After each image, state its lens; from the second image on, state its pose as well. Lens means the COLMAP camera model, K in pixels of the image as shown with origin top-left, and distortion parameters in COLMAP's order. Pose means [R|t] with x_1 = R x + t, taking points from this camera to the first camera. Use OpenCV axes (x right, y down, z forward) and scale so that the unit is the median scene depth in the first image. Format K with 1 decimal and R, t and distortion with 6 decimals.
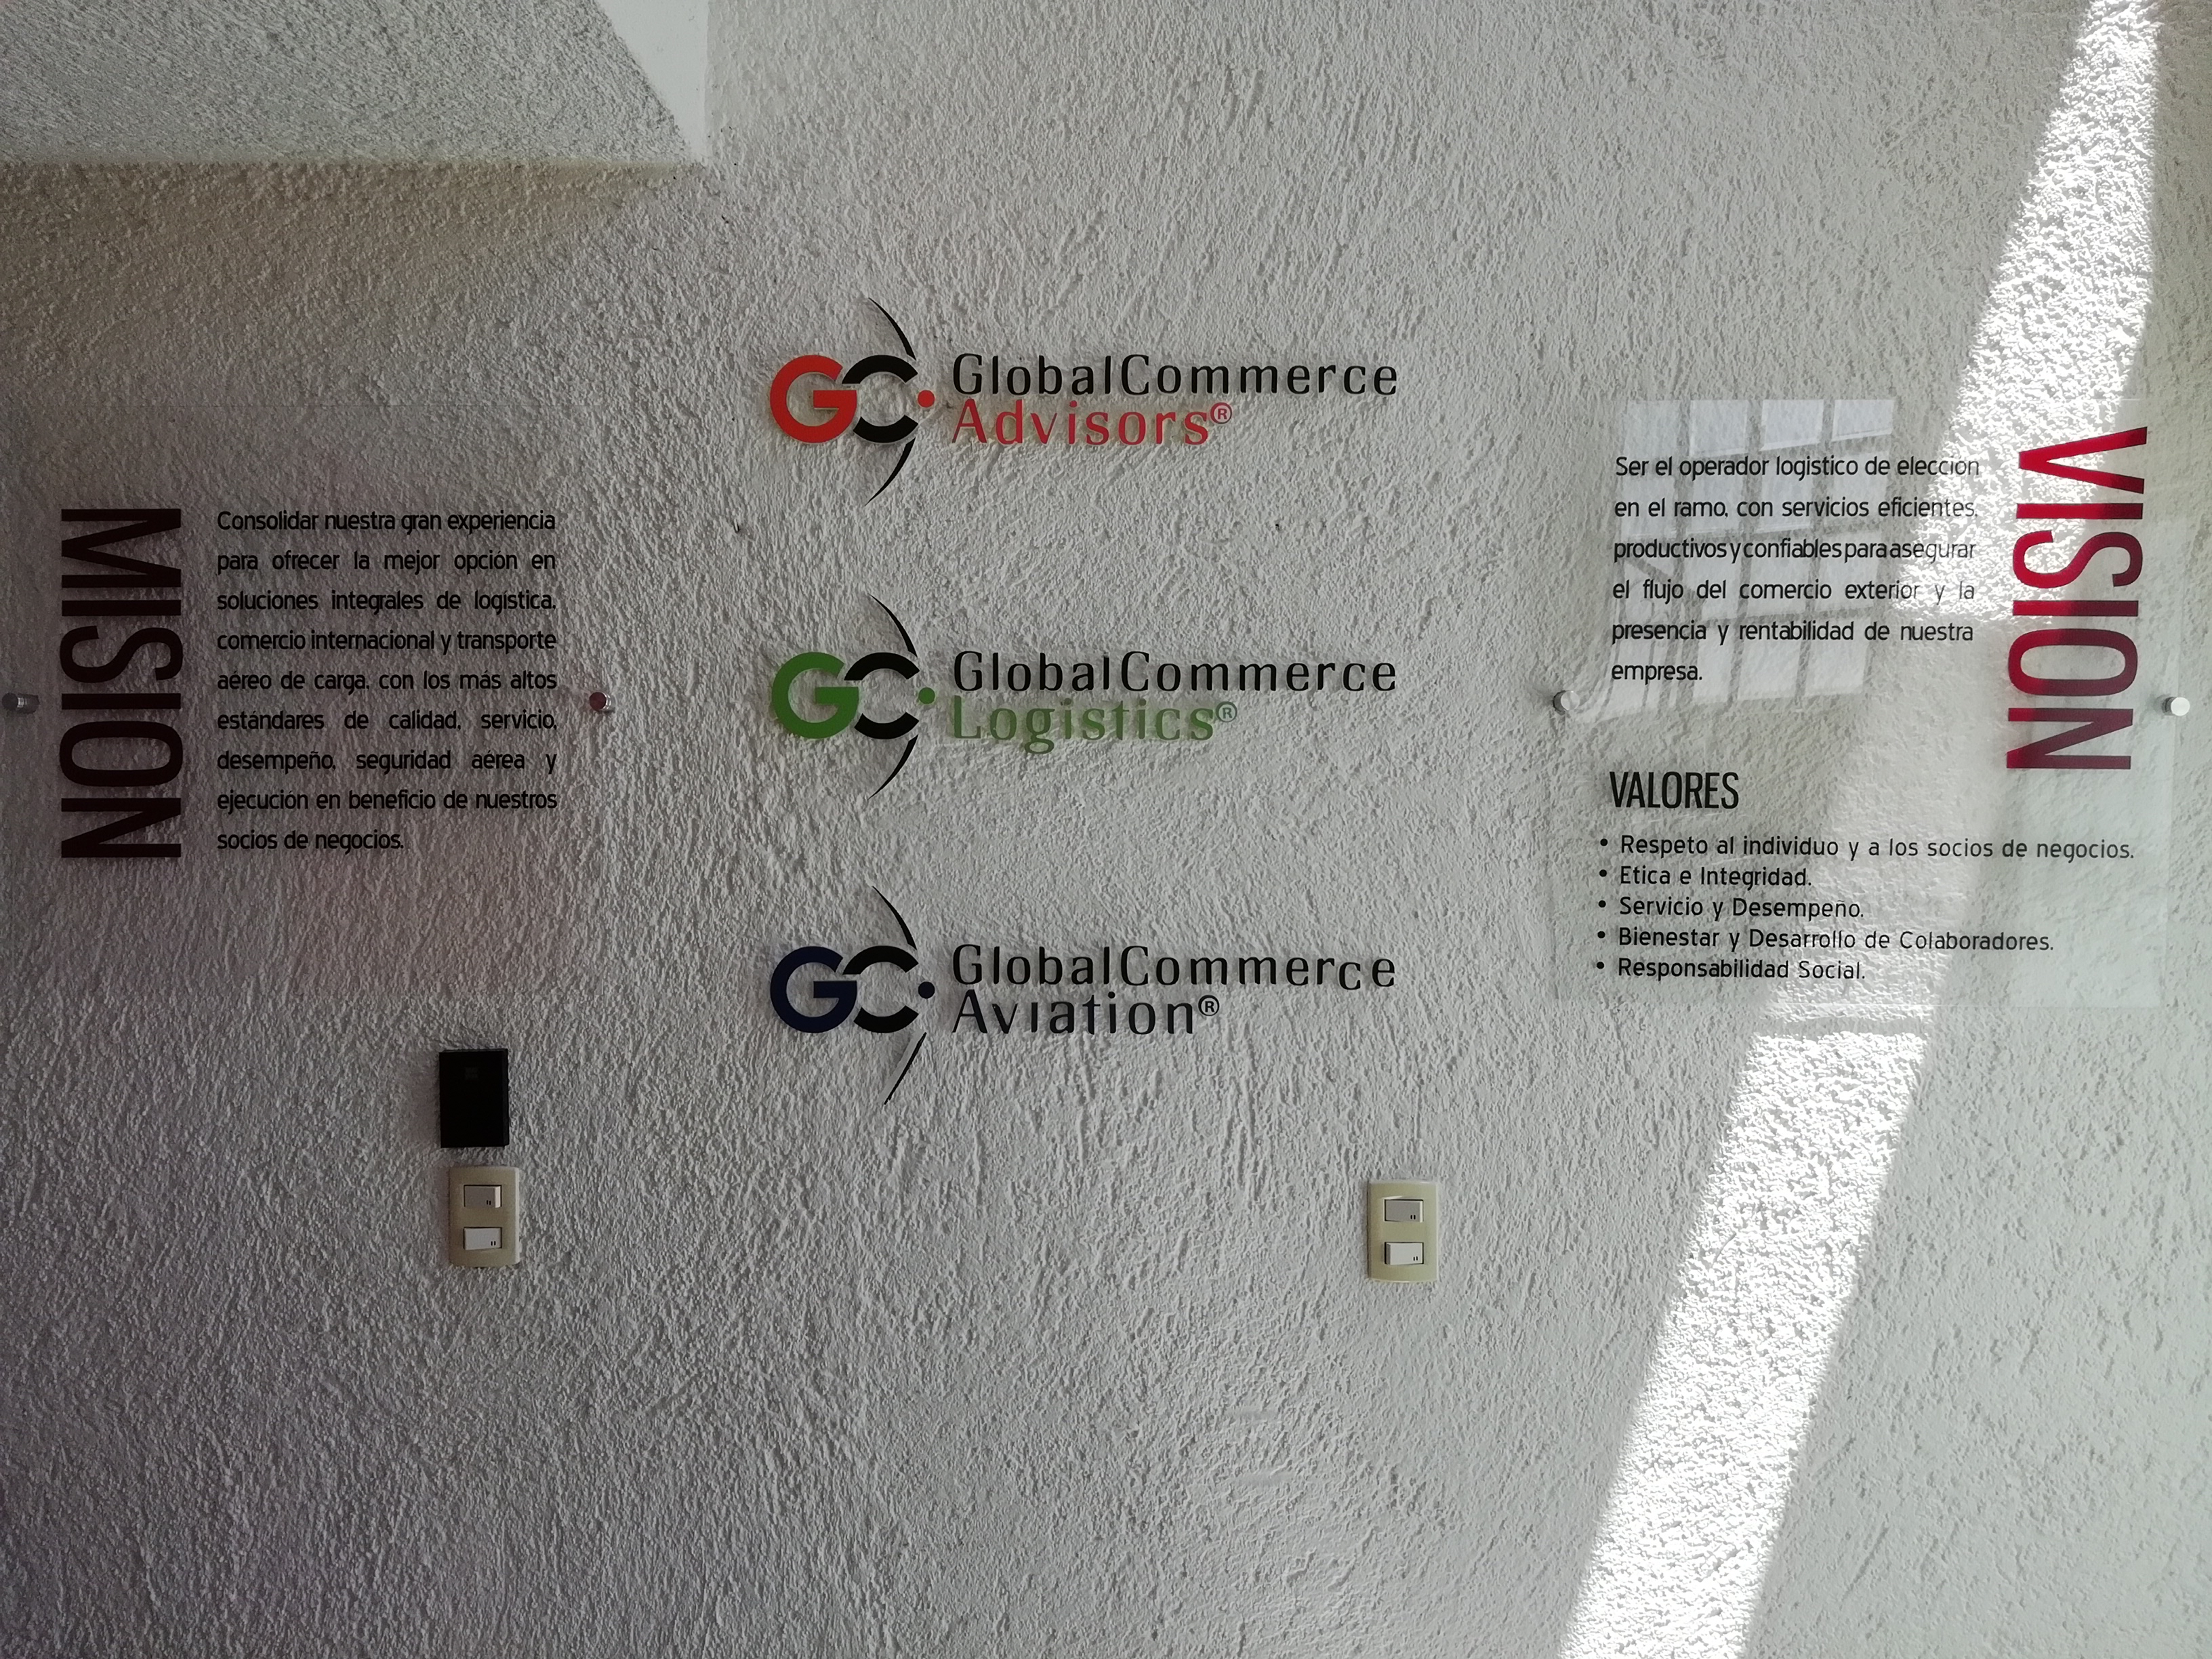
lens RADIAL K [[1663.3, 0, 1101.2], [0, 1663.3, 827.7], [0, 0, 1]] dist [0.029297, -0.022599]
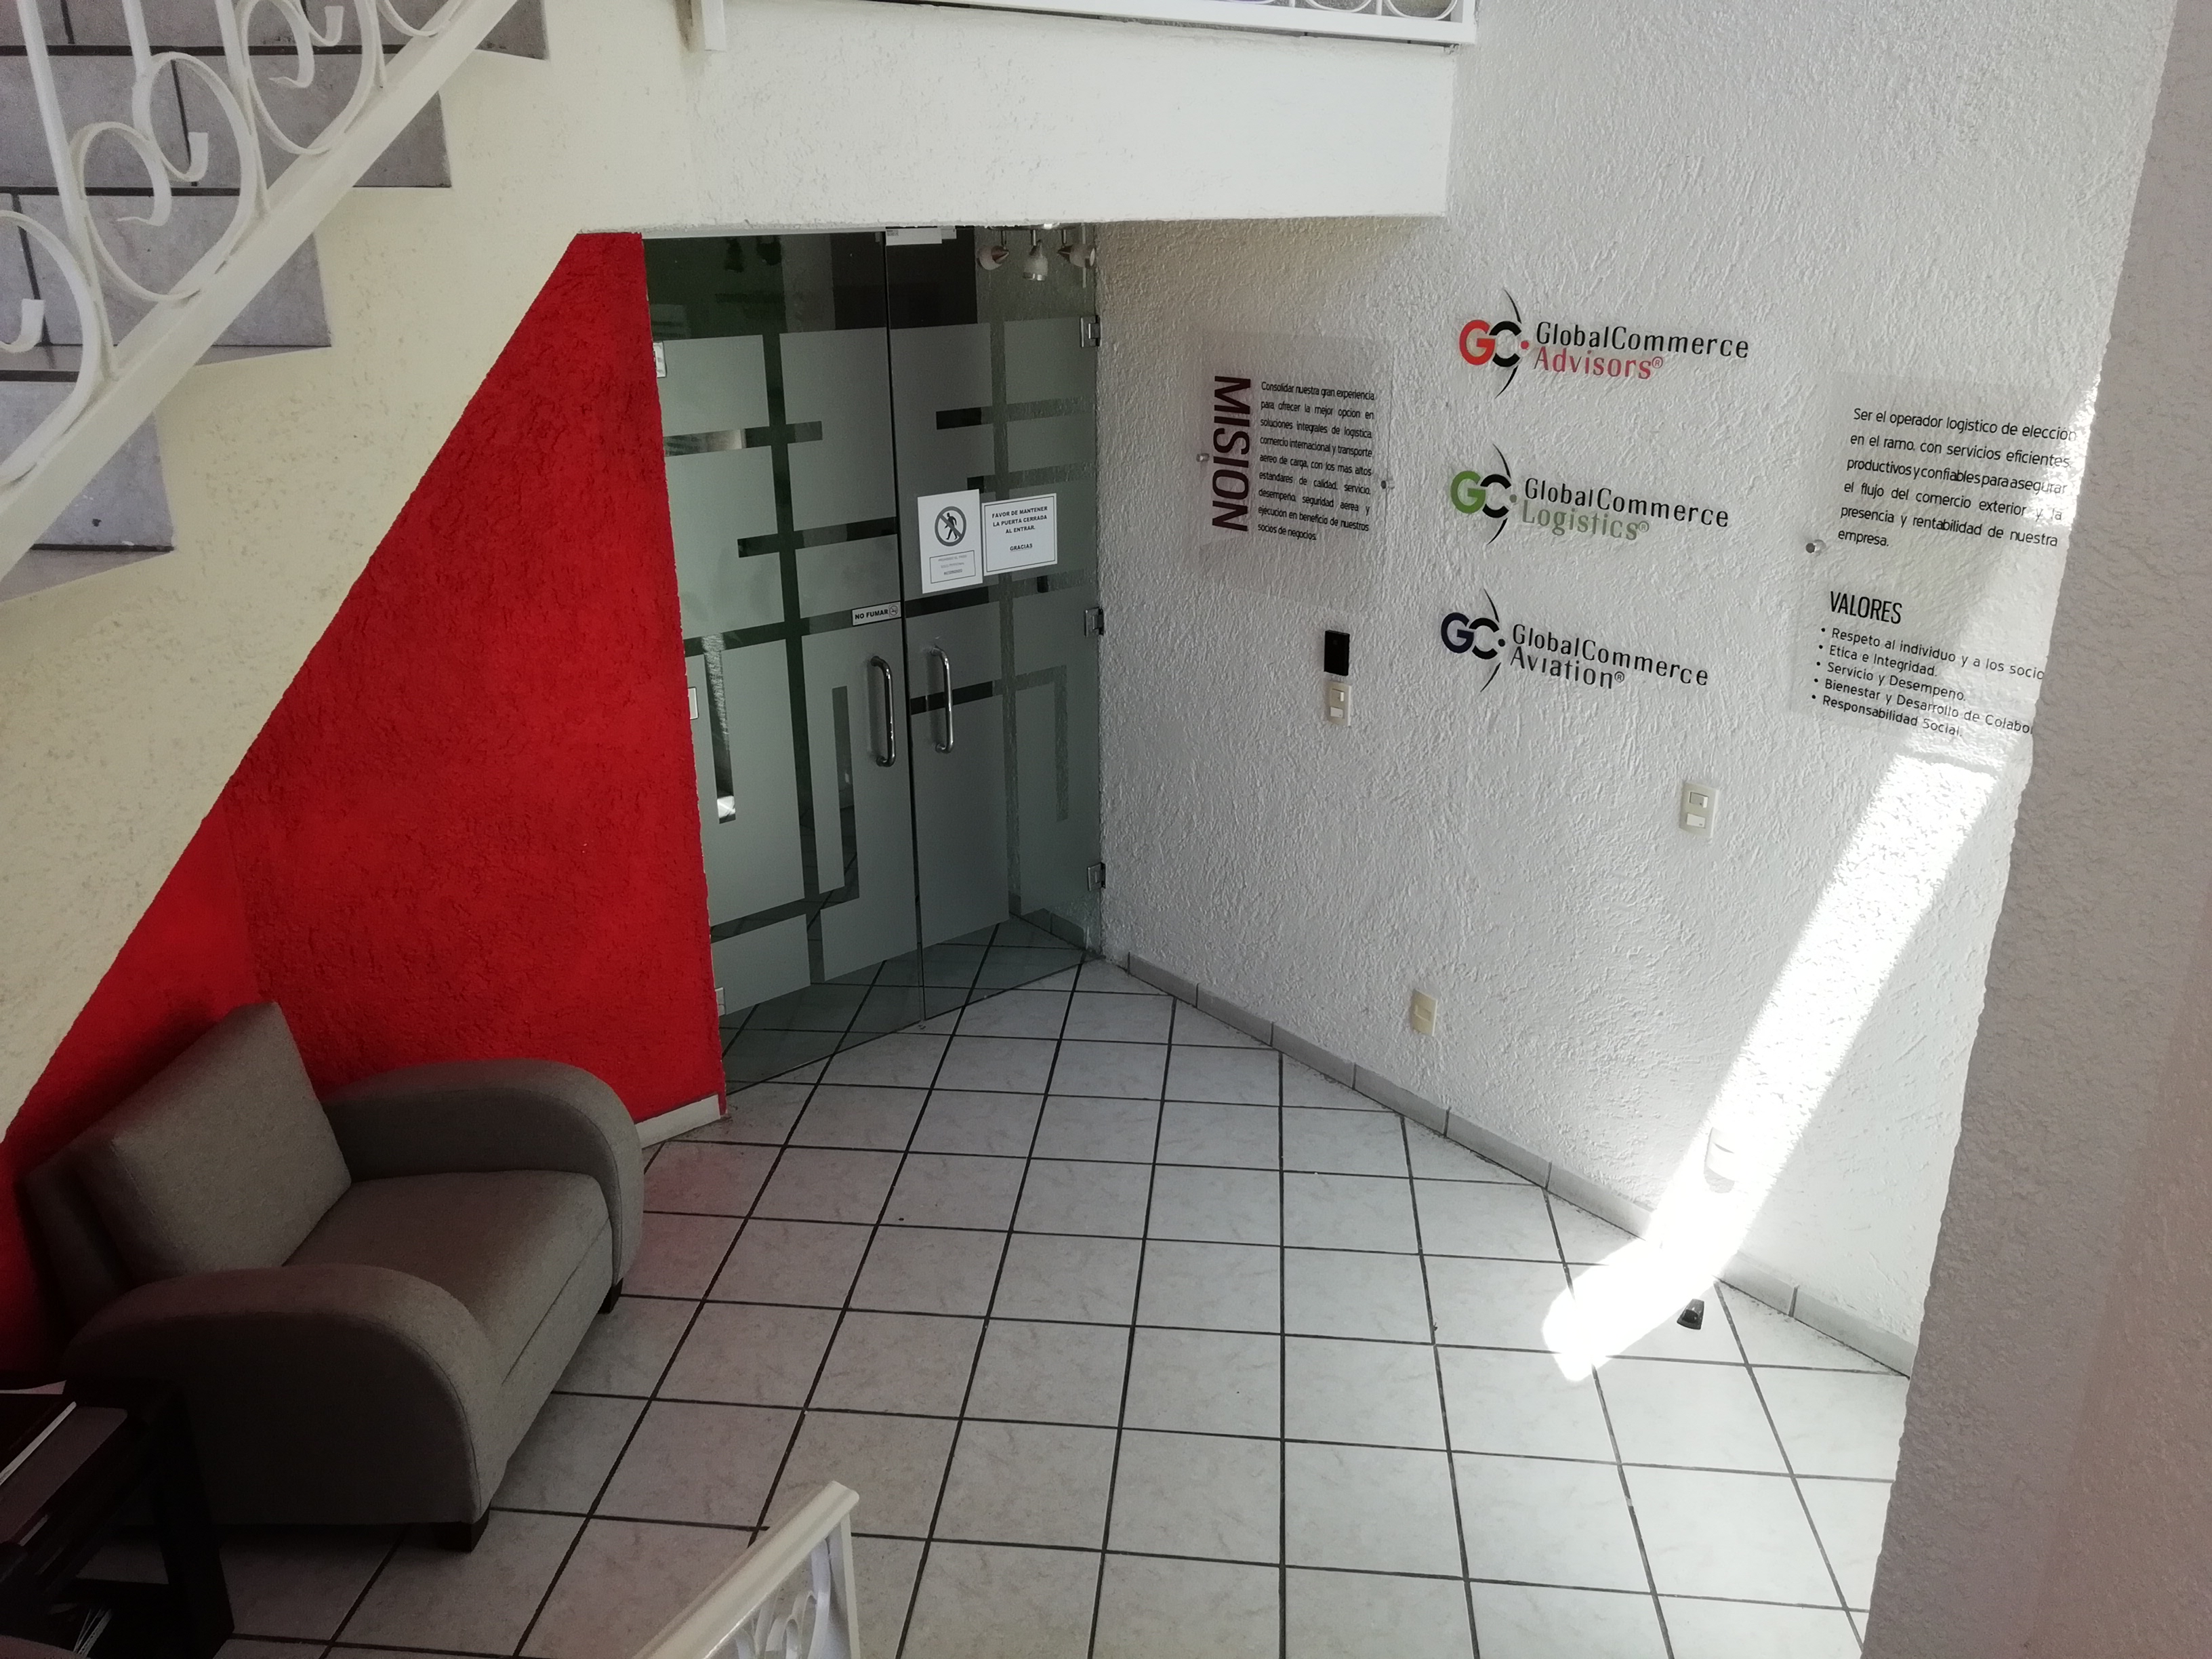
lens RADIAL K [[1663.3, 0, 1106.3], [0, 1663.3, 828.4], [0, 0, 1]] dist [0.029297, -0.022599]
pose [[0.651781, 0.260049, -0.712429, 1.108799], [0.010063, 0.936328, 0.350983, -0.417444], [0.758340, -0.235933, 0.607664, -0.683614]]
